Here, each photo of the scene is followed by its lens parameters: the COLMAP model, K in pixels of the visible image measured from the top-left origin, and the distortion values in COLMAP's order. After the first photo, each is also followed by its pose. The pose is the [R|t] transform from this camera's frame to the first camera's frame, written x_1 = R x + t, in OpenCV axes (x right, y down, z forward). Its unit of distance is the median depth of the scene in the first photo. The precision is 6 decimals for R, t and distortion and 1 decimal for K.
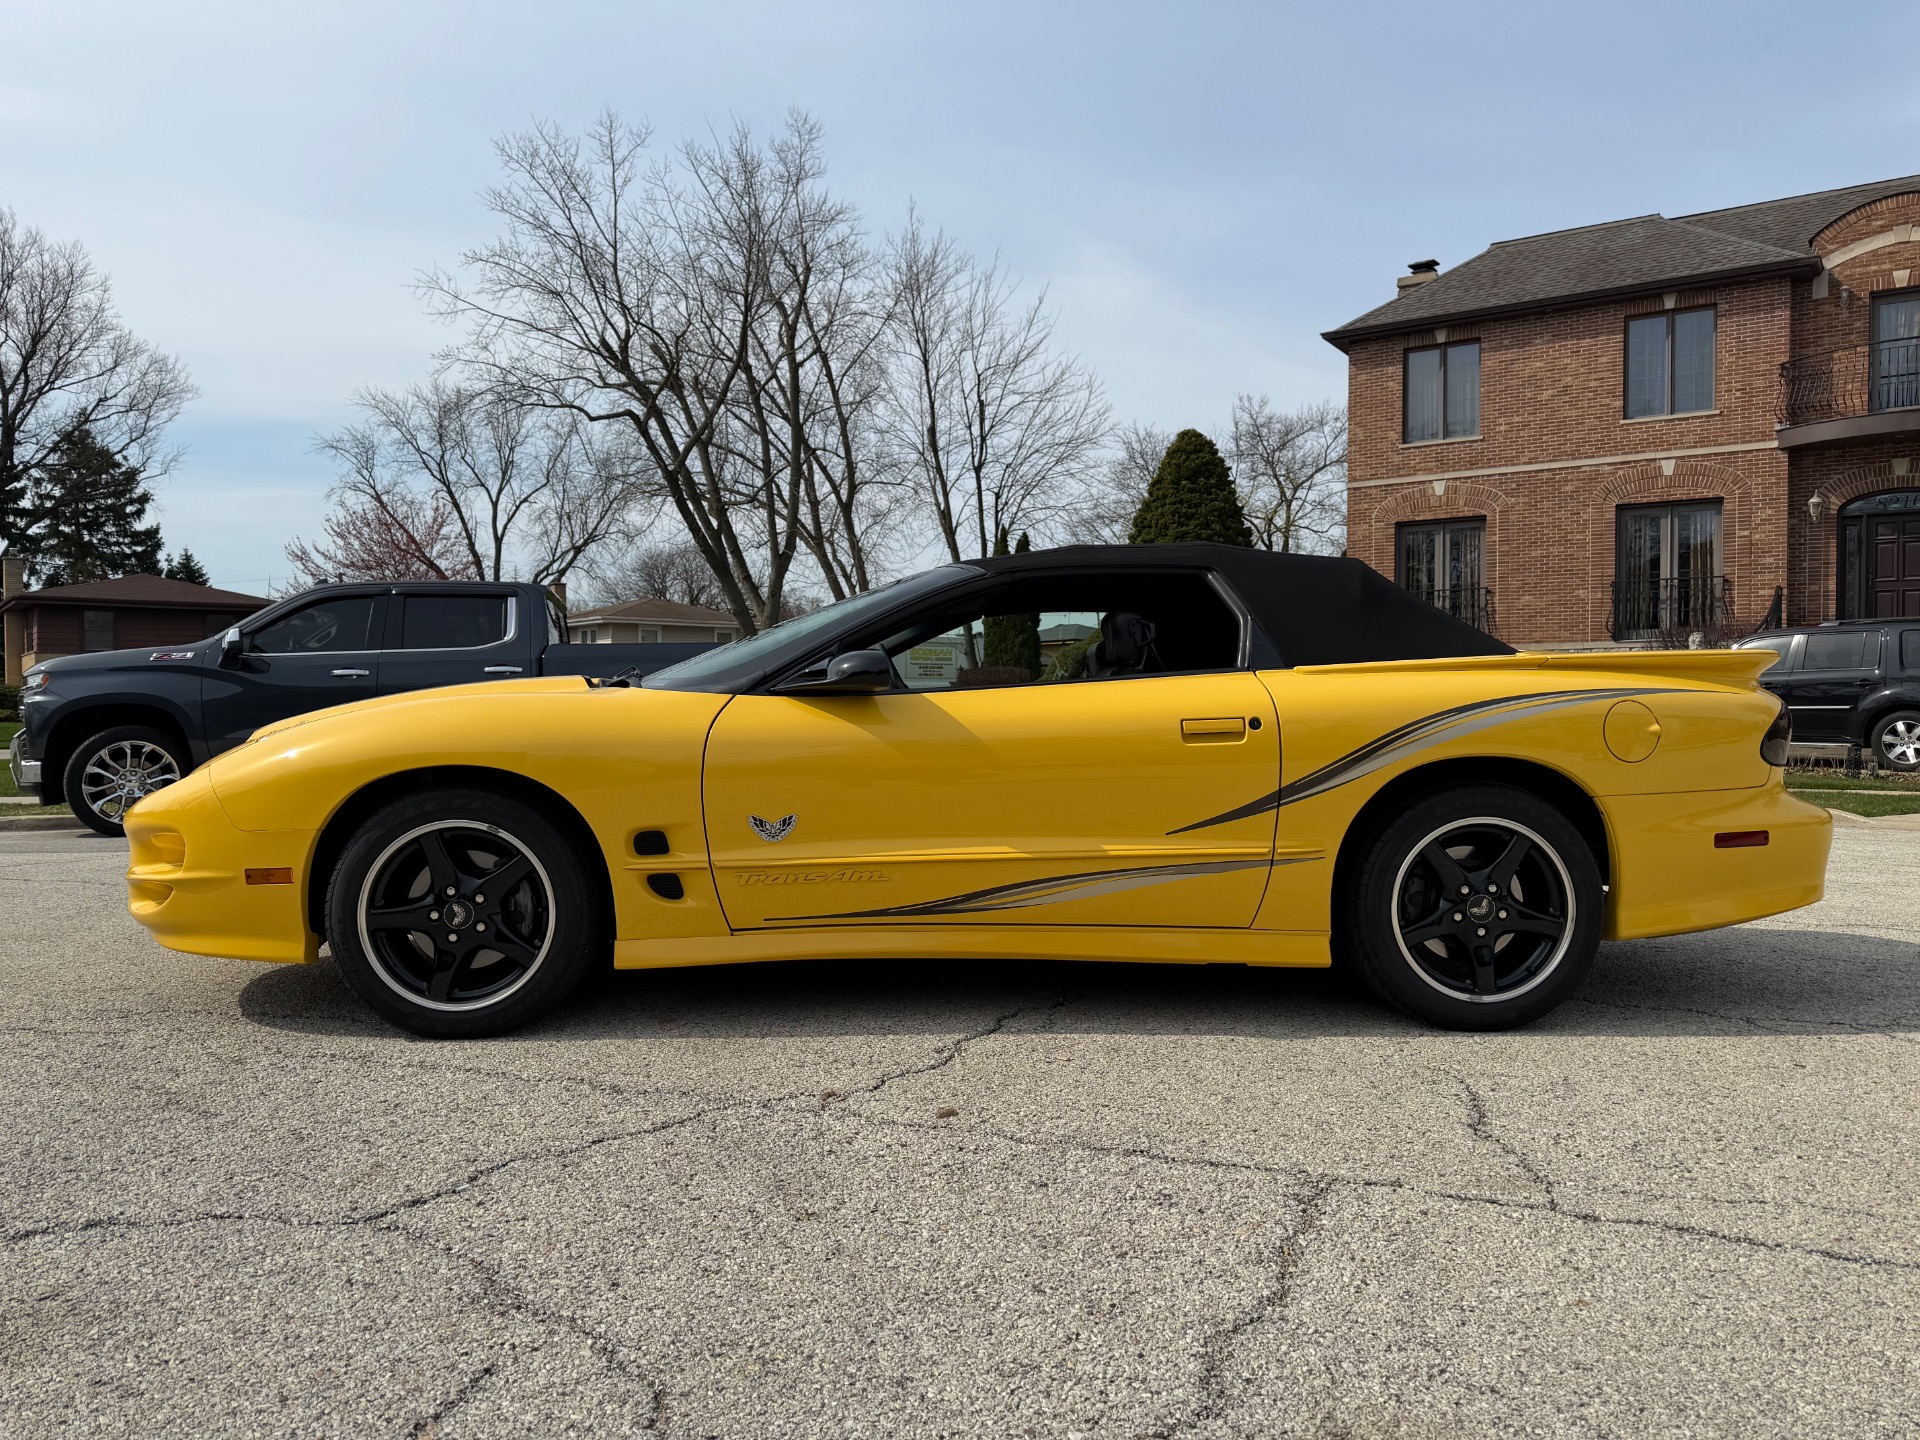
lens RADIAL K [[1371.2, 0, 981.3], [0, 1371.2, 723.1], [0, 0, 1]] dist [0.028494, -0.051469]
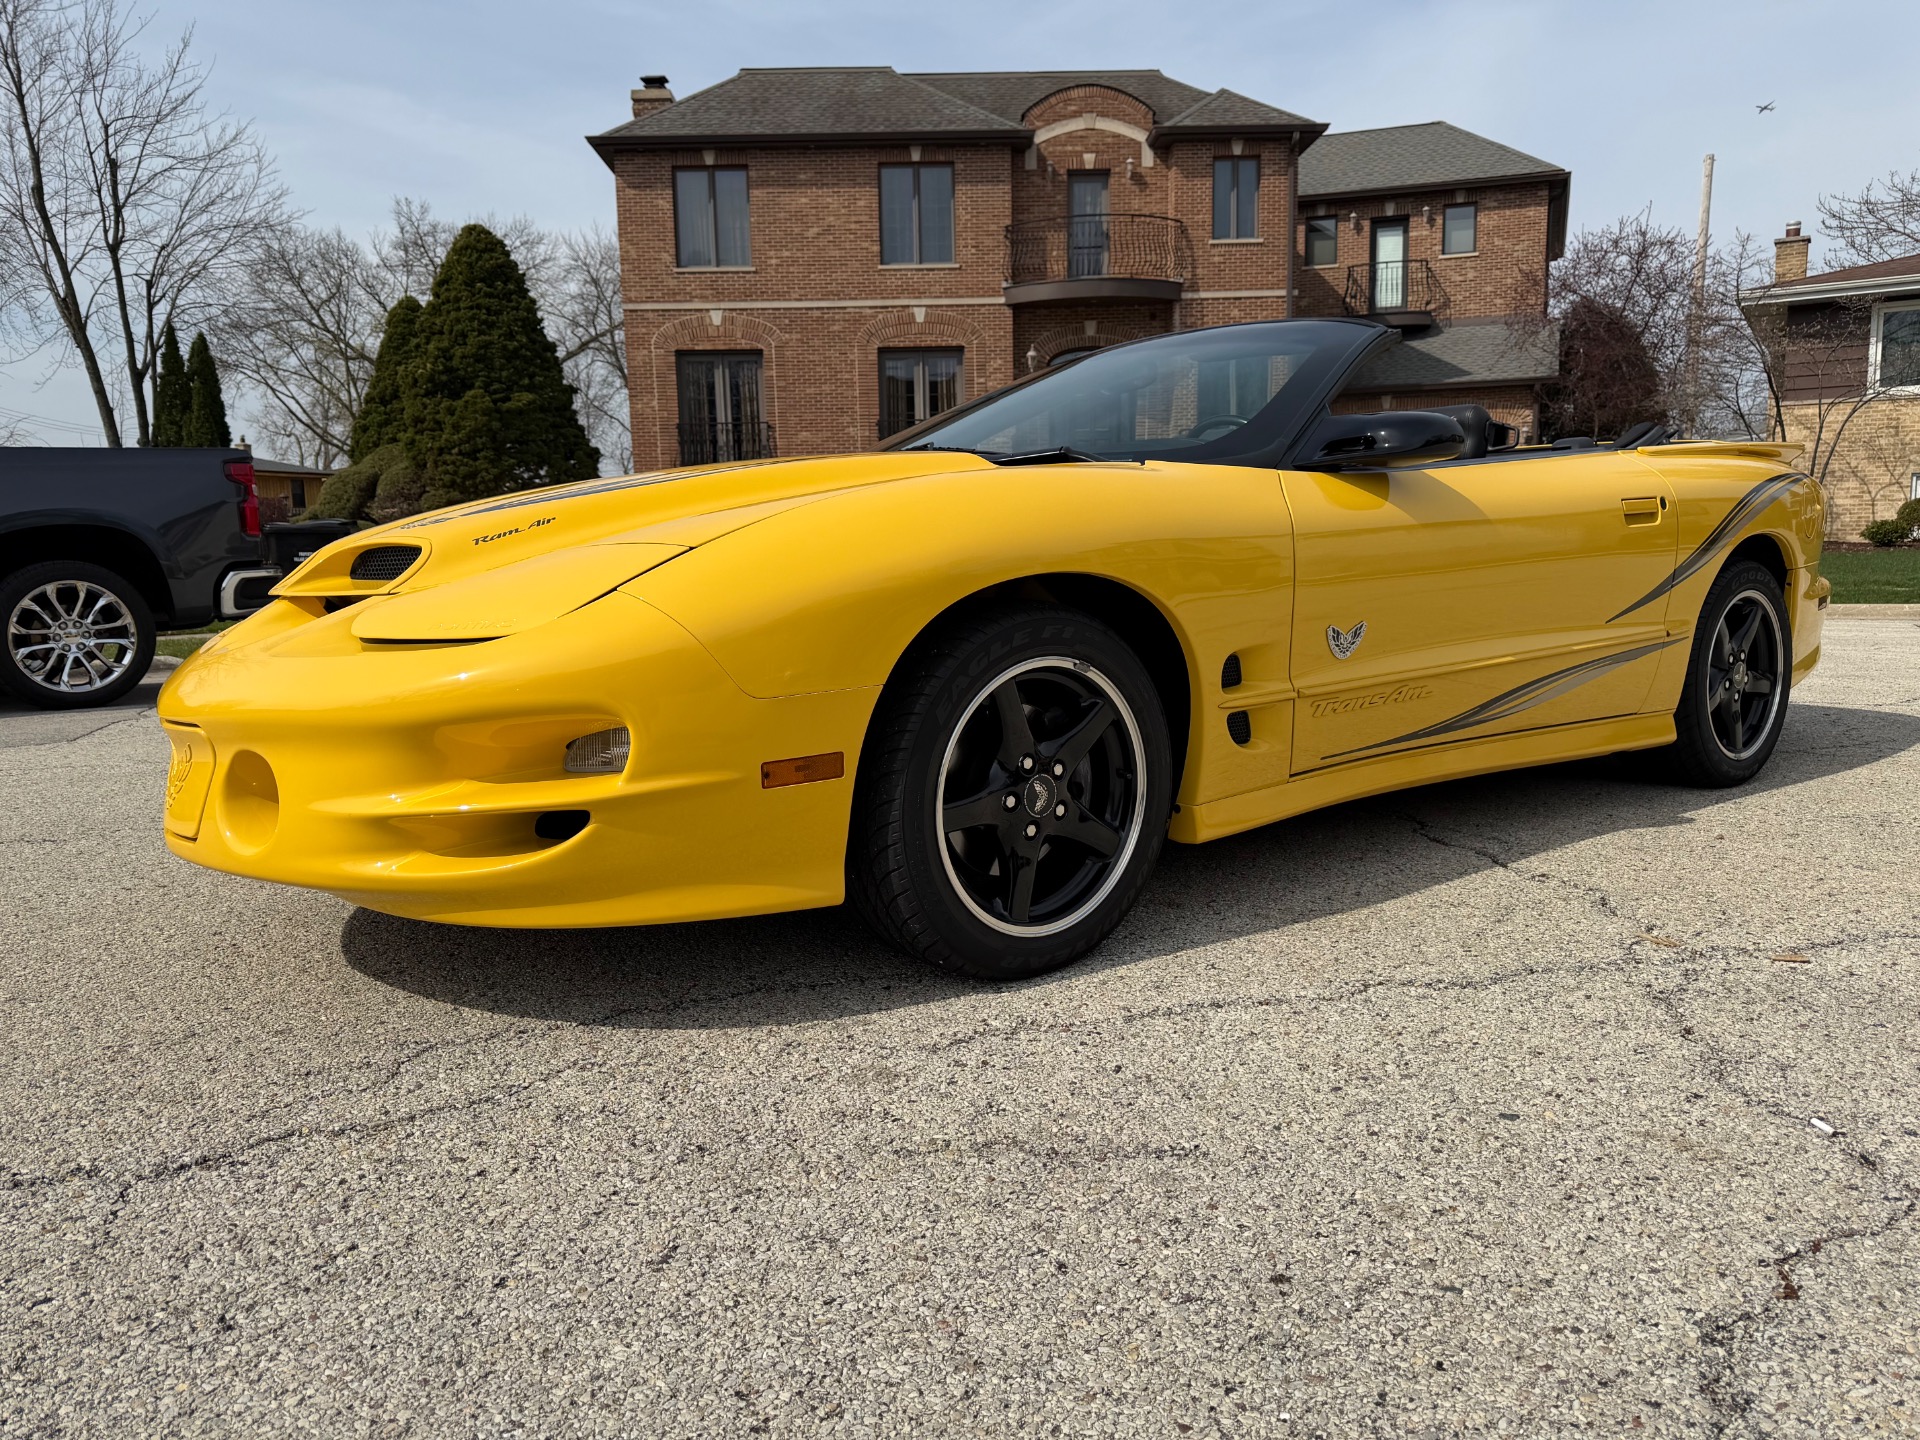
lens RADIAL K [[1359.0, 0, 954.5], [0, 1359.0, 717.9], [0, 0, 1]] dist [0.026962, -0.029532]
pose [[0.823459, -0.086619, 0.560725, -0.090001], [0.022471, 0.992481, 0.120316, 0.002637], [-0.566931, -0.086476, 0.819214, 0.057669]]
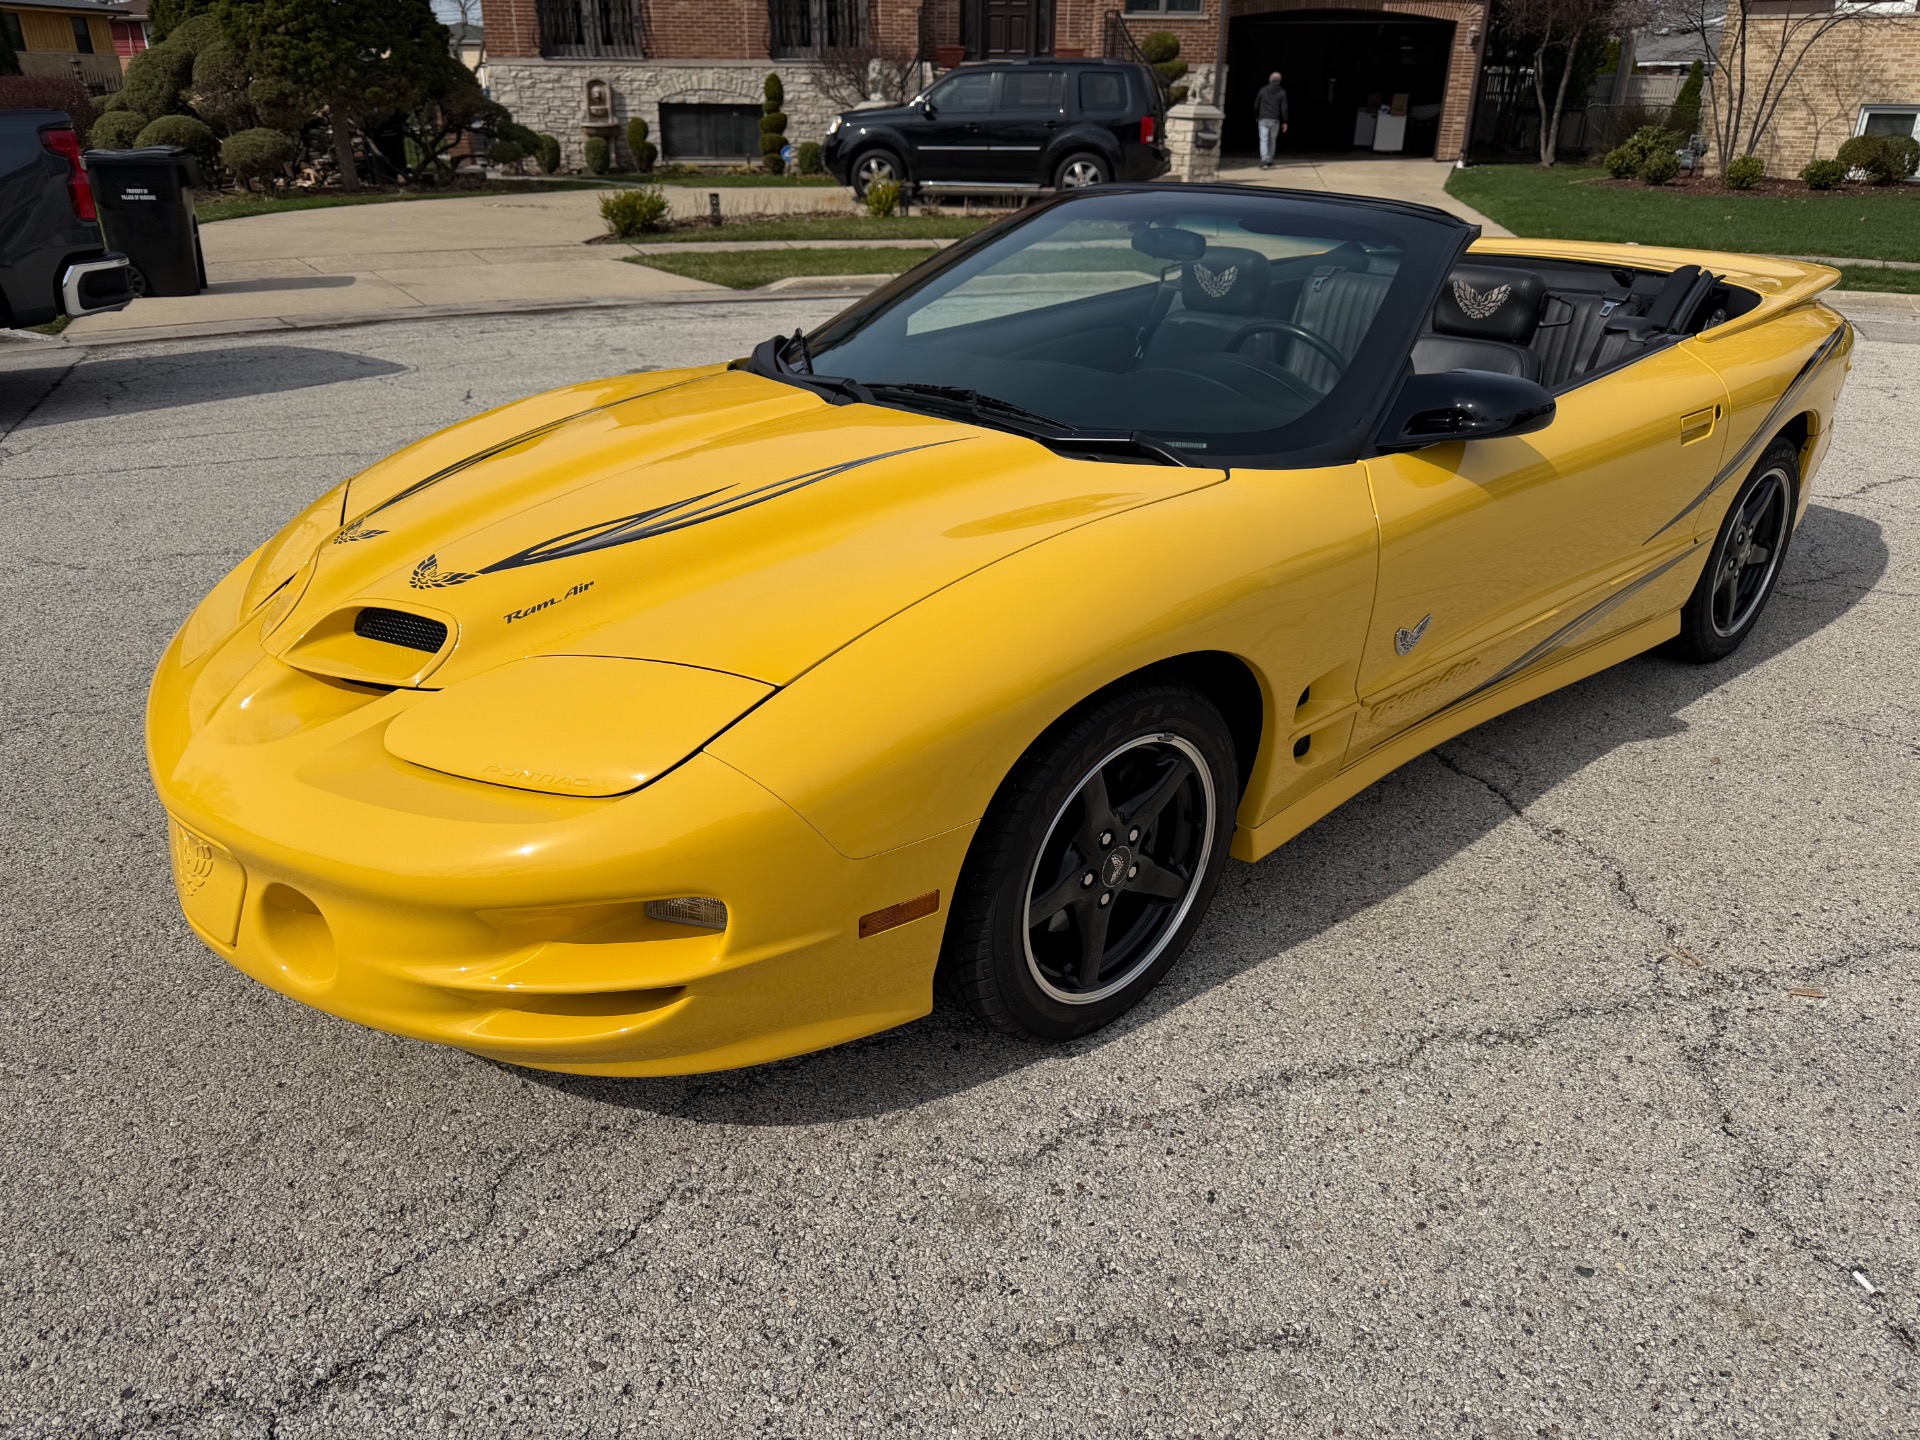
lens RADIAL K [[1365.9, 0, 953.2], [0, 1365.9, 724.4], [0, 0, 1]] dist [0.006190, -0.004981]
pose [[0.777548, -0.252429, 0.575933, -0.091532], [-0.005507, 0.913121, 0.407652, -0.020871], [-0.628800, -0.320141, 0.708605, 0.072162]]
